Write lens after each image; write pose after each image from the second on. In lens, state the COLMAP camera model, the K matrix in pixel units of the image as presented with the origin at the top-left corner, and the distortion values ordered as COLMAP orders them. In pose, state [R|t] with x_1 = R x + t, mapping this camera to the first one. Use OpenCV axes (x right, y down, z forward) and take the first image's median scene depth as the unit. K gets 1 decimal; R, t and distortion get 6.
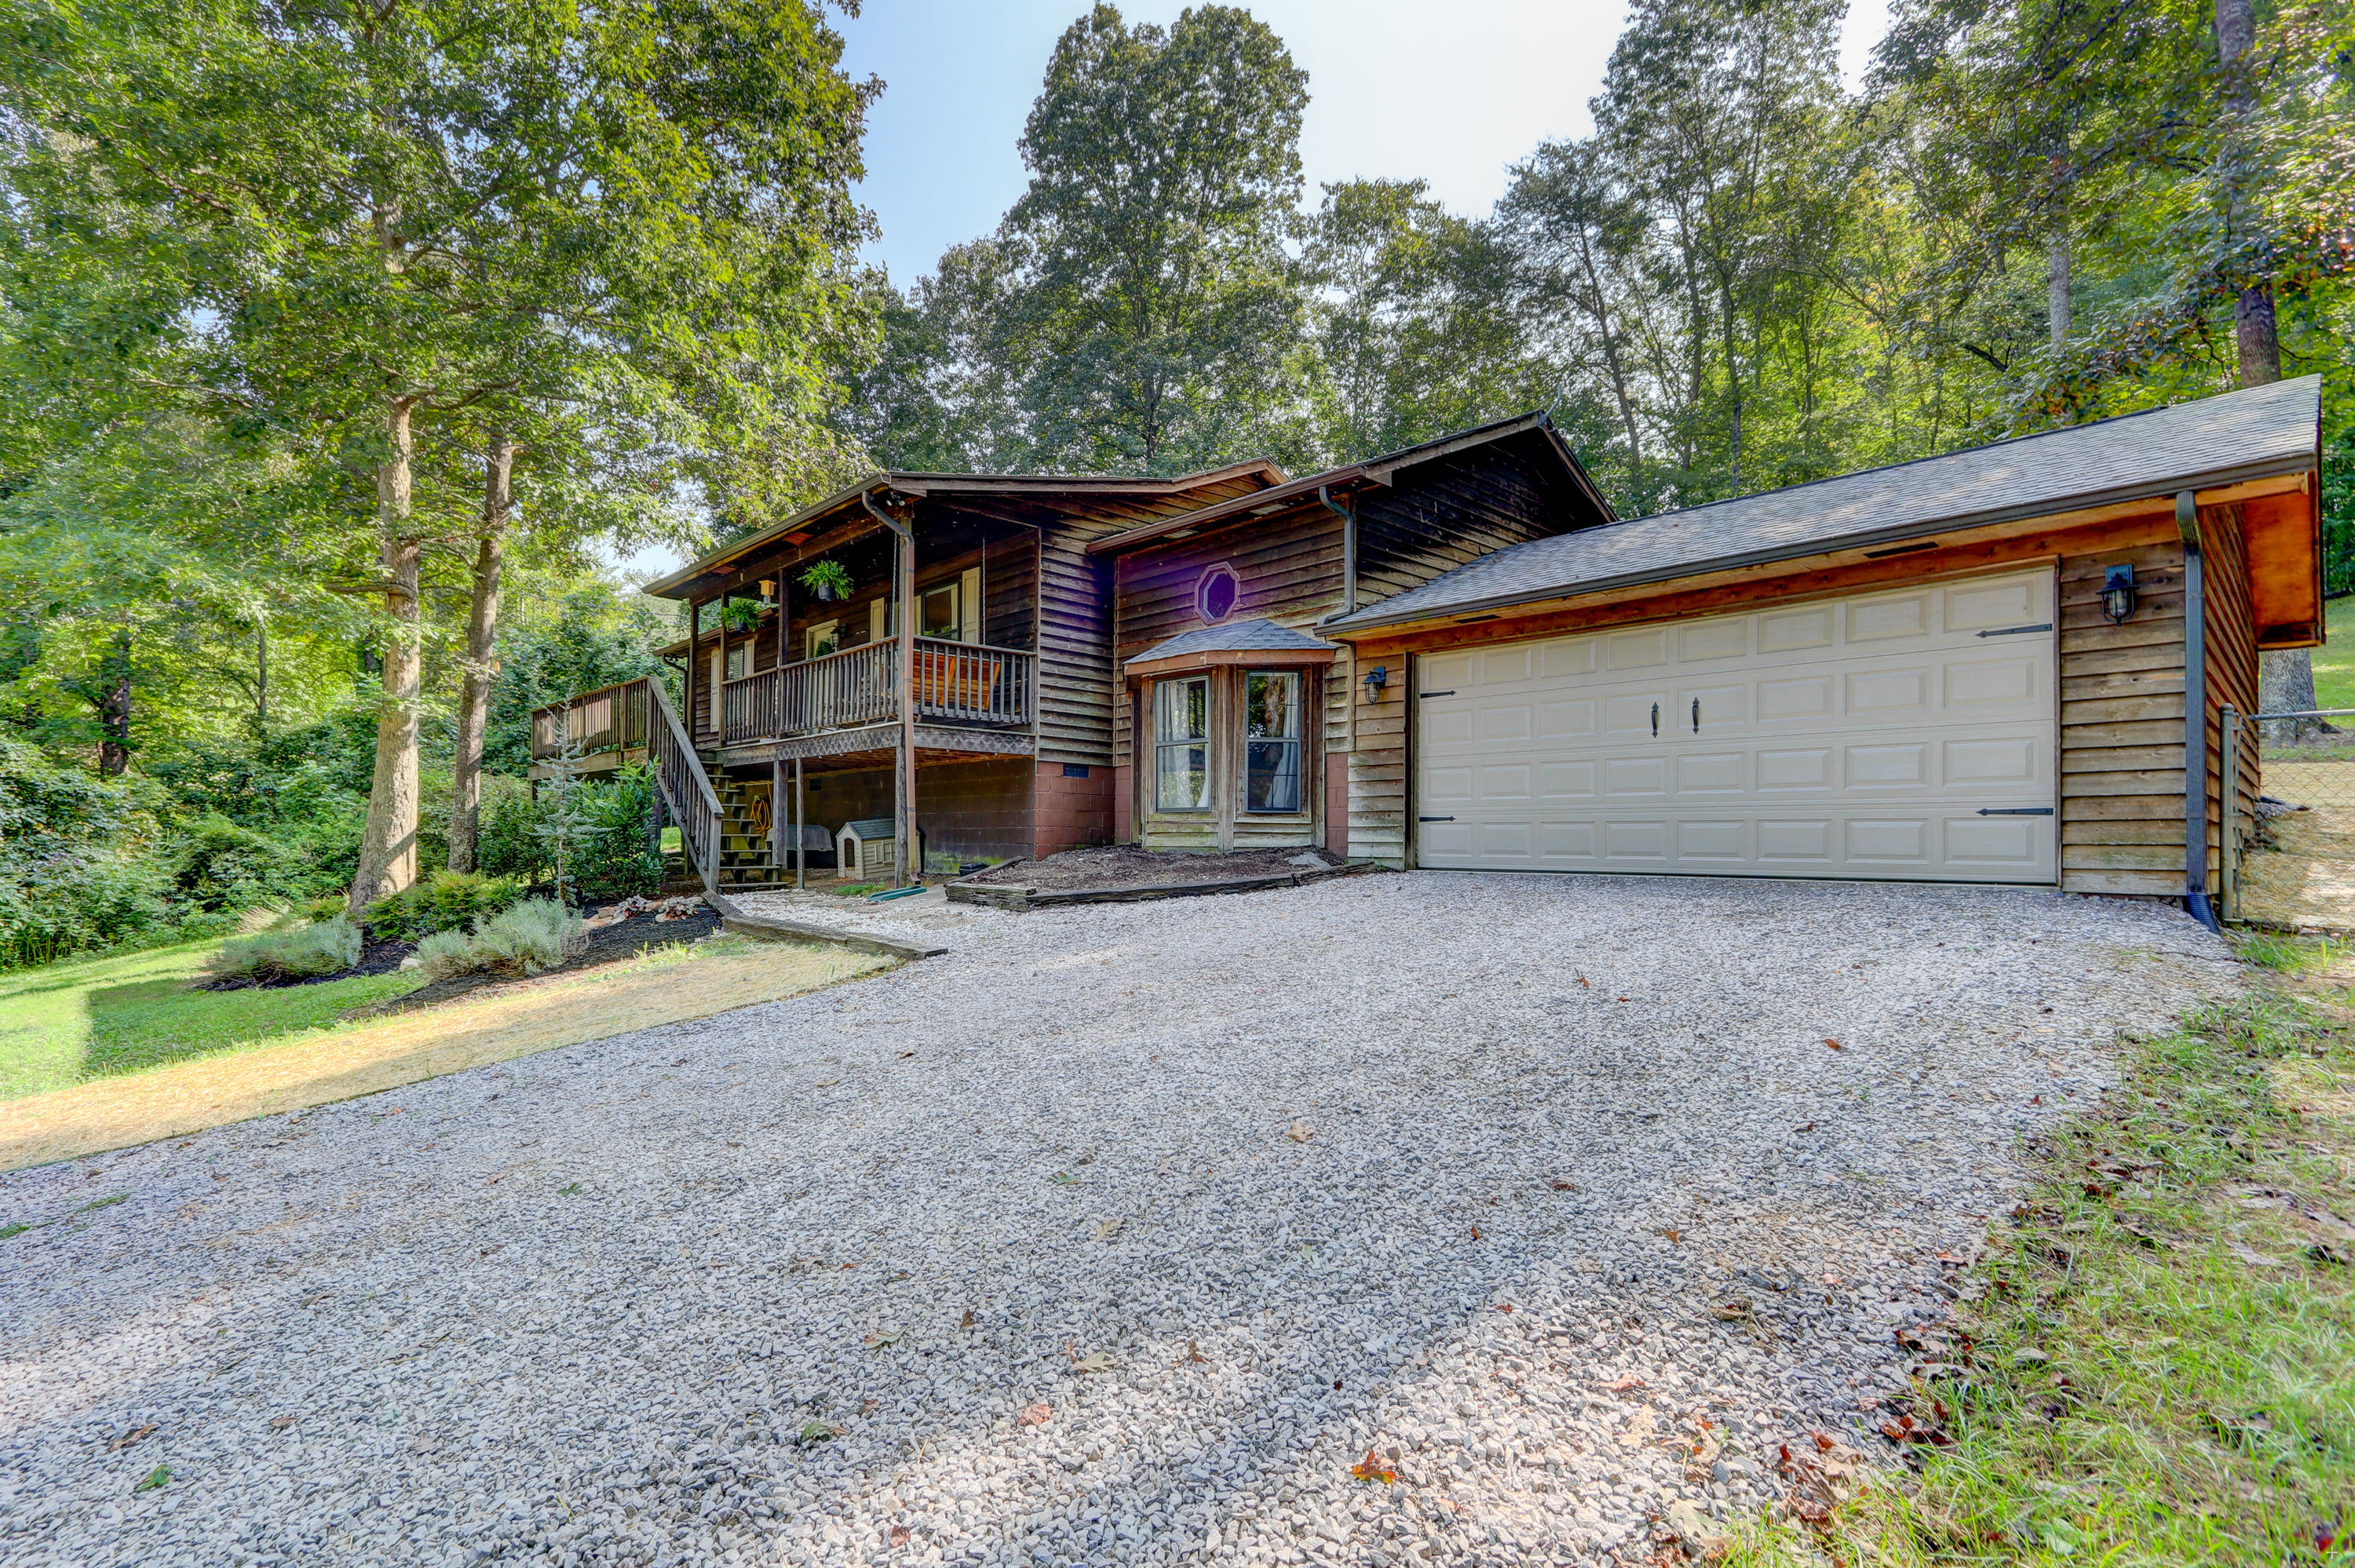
lens RADIAL K [[1095.6, 0, 1176.7], [0, 1095.6, 817.8], [0, 0, 1]] dist [0.015921, 0.000164]
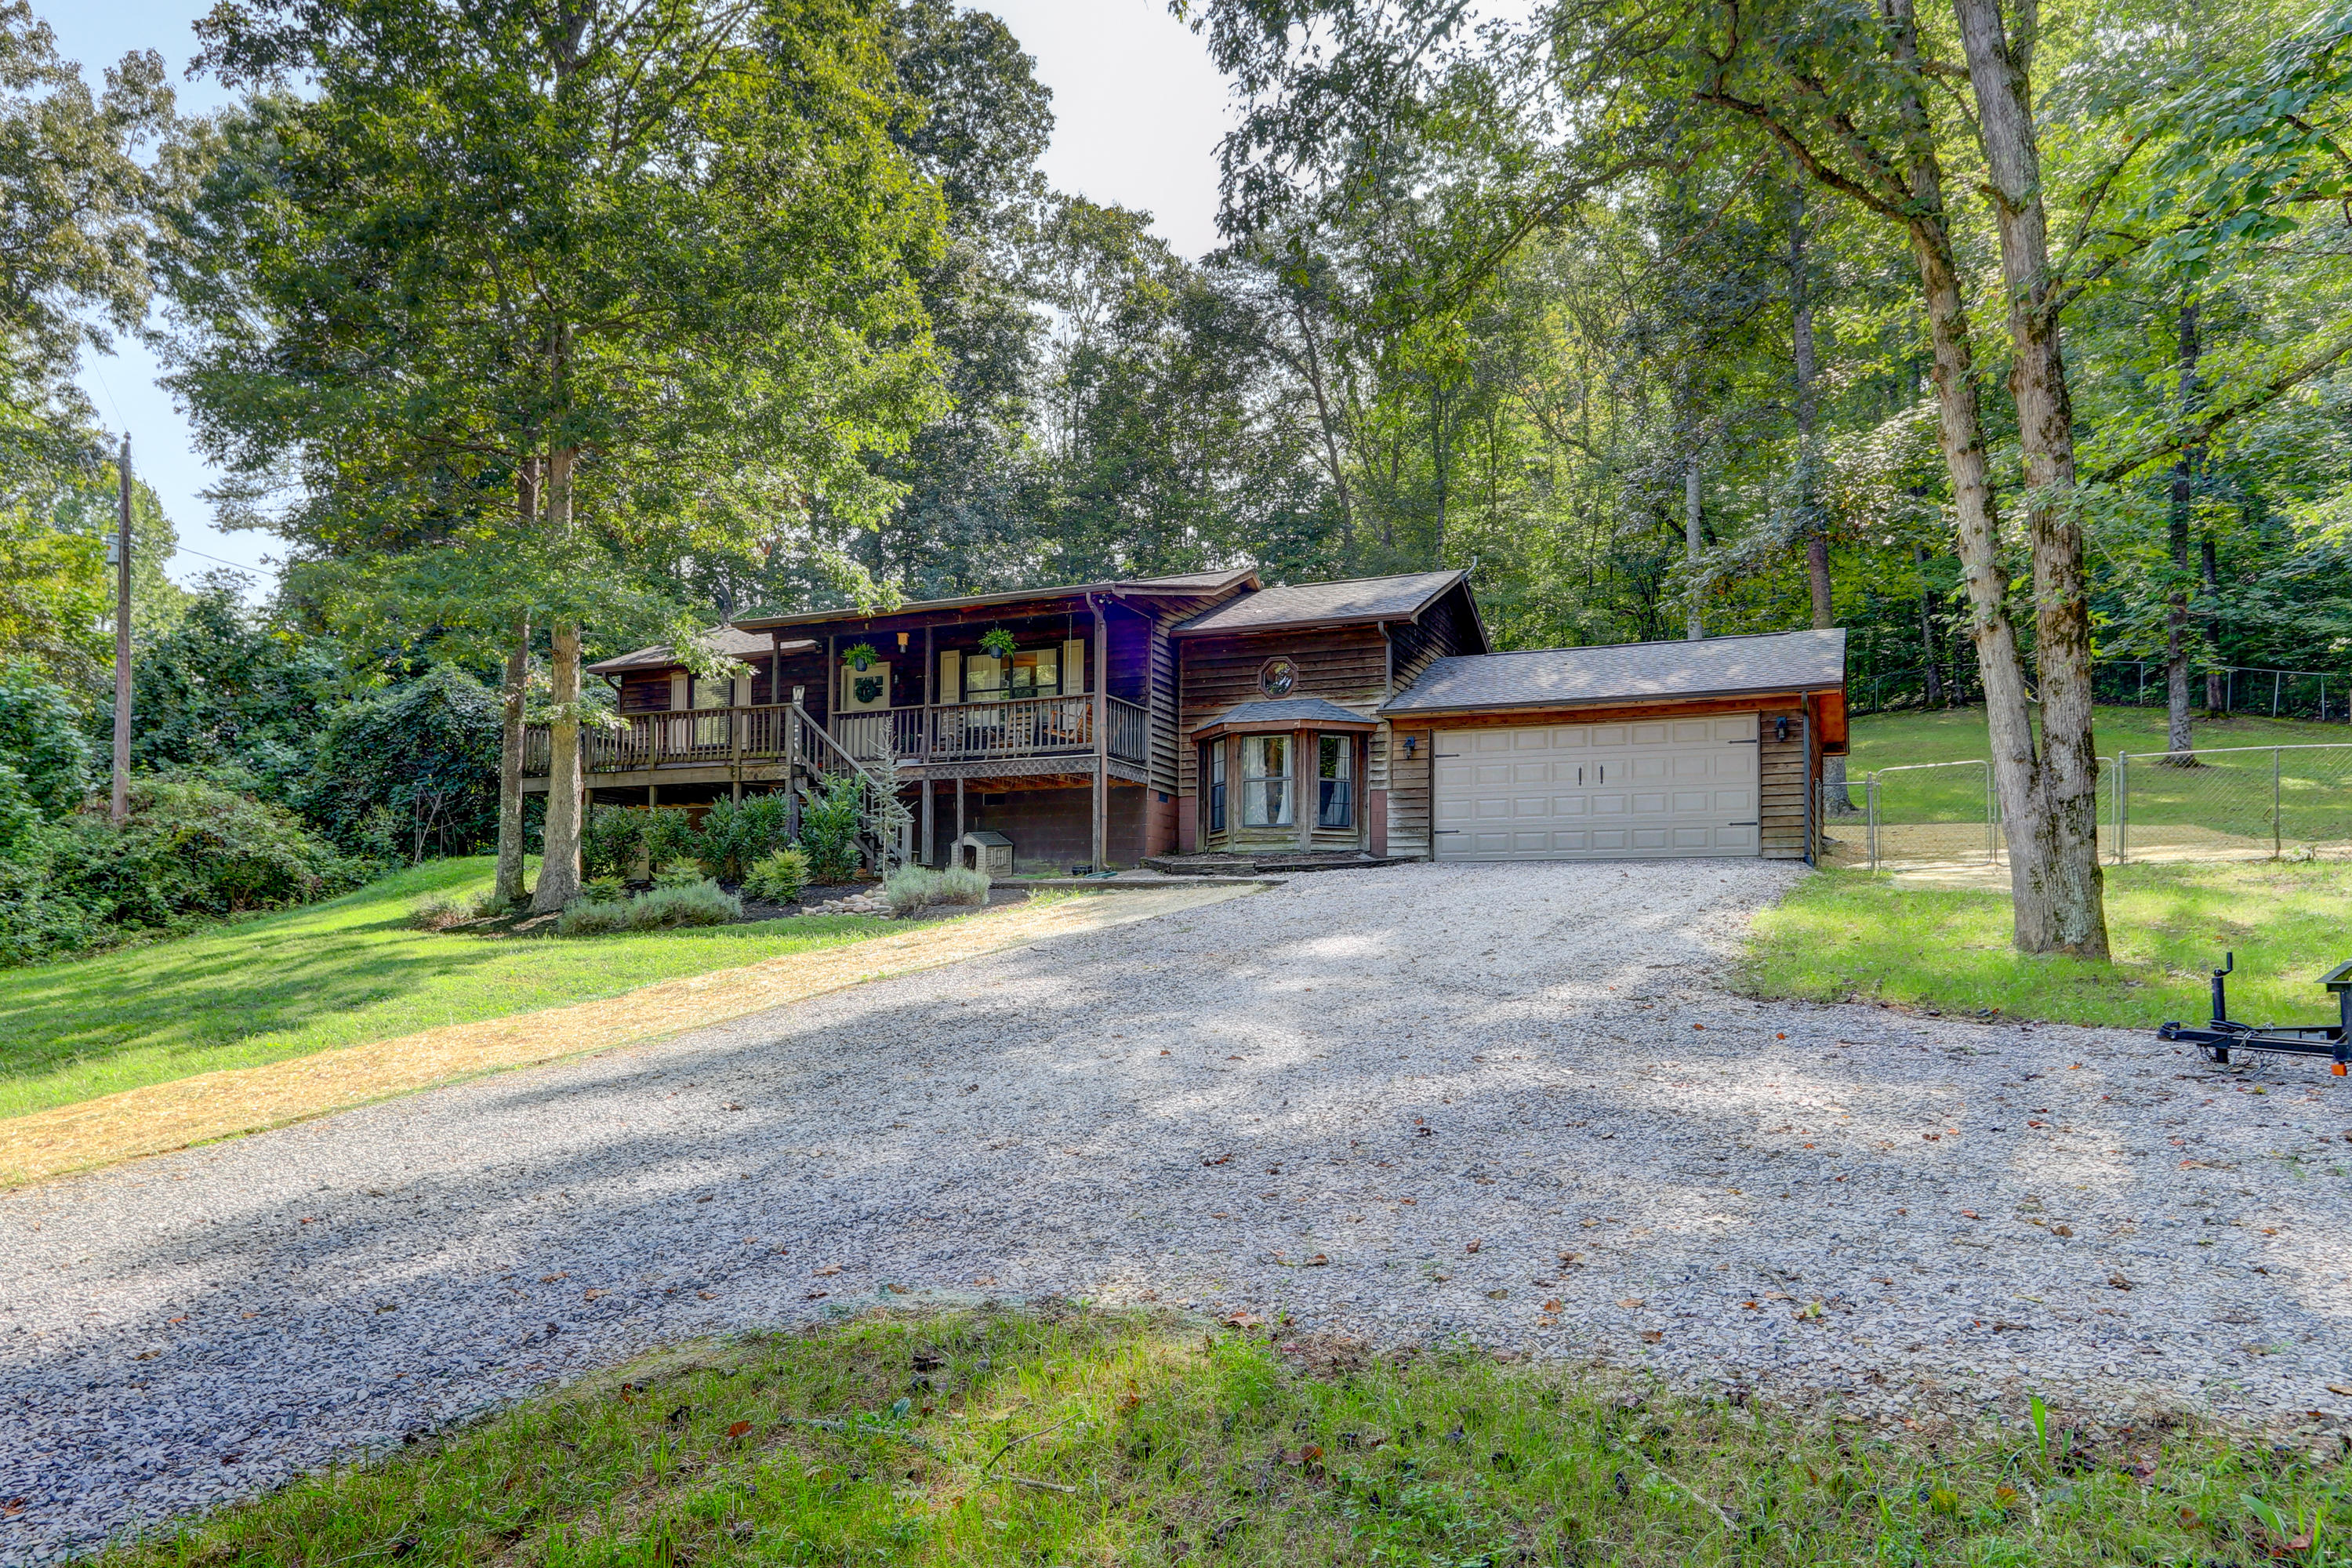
lens RADIAL K [[1633.6, 0, 1176.5], [0, 1633.6, 904.5], [0, 0, 1]] dist [0.005830, 0.000001]
pose [[0.919867, 0.017560, 0.391837, -1.010553], [-0.010552, 0.999744, -0.020033, 0.151054], [-0.392088, 0.014293, 0.919816, -1.008157]]
